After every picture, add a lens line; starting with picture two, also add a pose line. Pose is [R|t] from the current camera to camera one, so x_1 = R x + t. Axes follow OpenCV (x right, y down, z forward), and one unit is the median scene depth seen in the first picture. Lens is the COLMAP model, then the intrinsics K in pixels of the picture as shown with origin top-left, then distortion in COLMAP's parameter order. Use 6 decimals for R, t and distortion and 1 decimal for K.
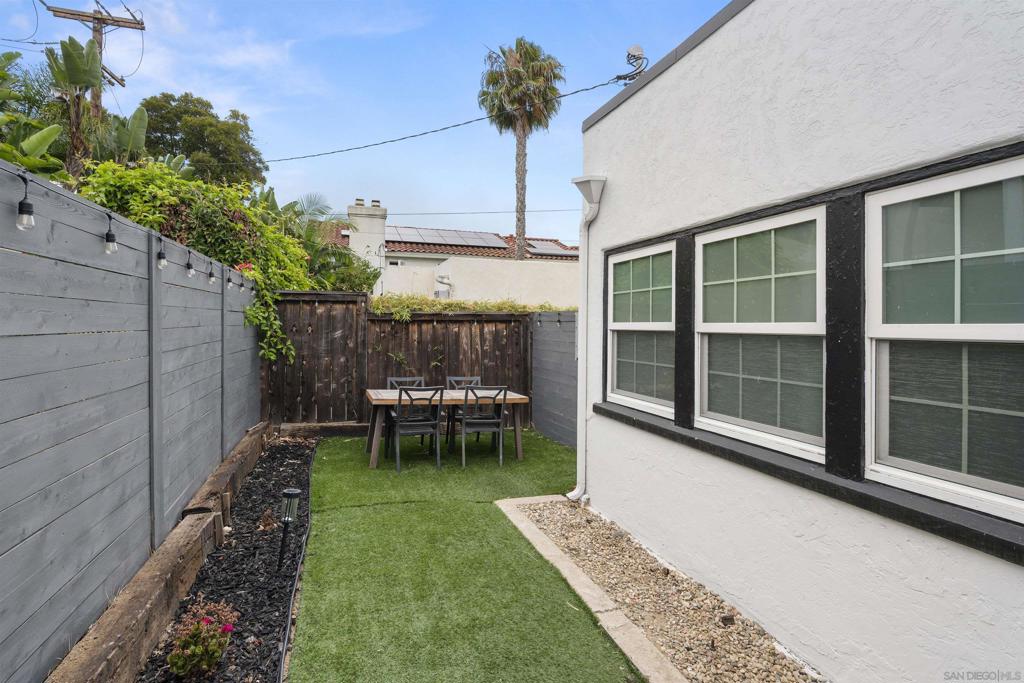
lens RADIAL K [[463.8, 0, 509.7], [0, 463.8, 322.9], [0, 0, 1]] dist [0.000283, -0.000050]
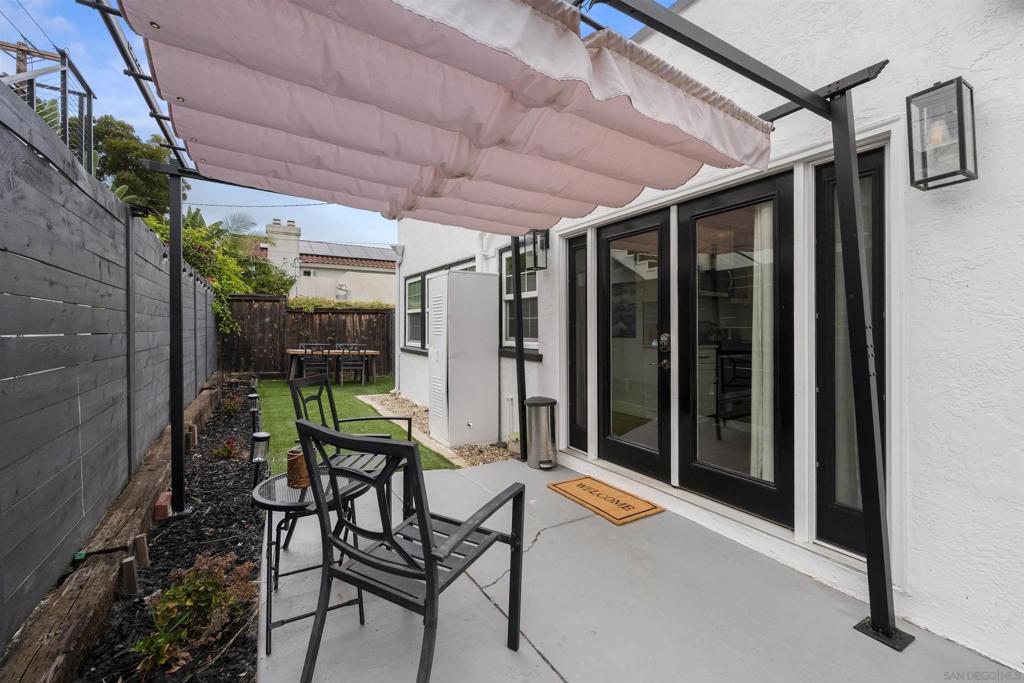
lens RADIAL K [[418.9, 0, 514.5], [0, 418.9, 327.8], [0, 0, 1]] dist [0.000408, -0.000047]
pose [[0.978451, -0.003908, 0.206441, 0.182725], [0.002582, 0.999974, 0.006692, 0.042851], [-0.206462, -0.006015, 0.978436, -0.636017]]
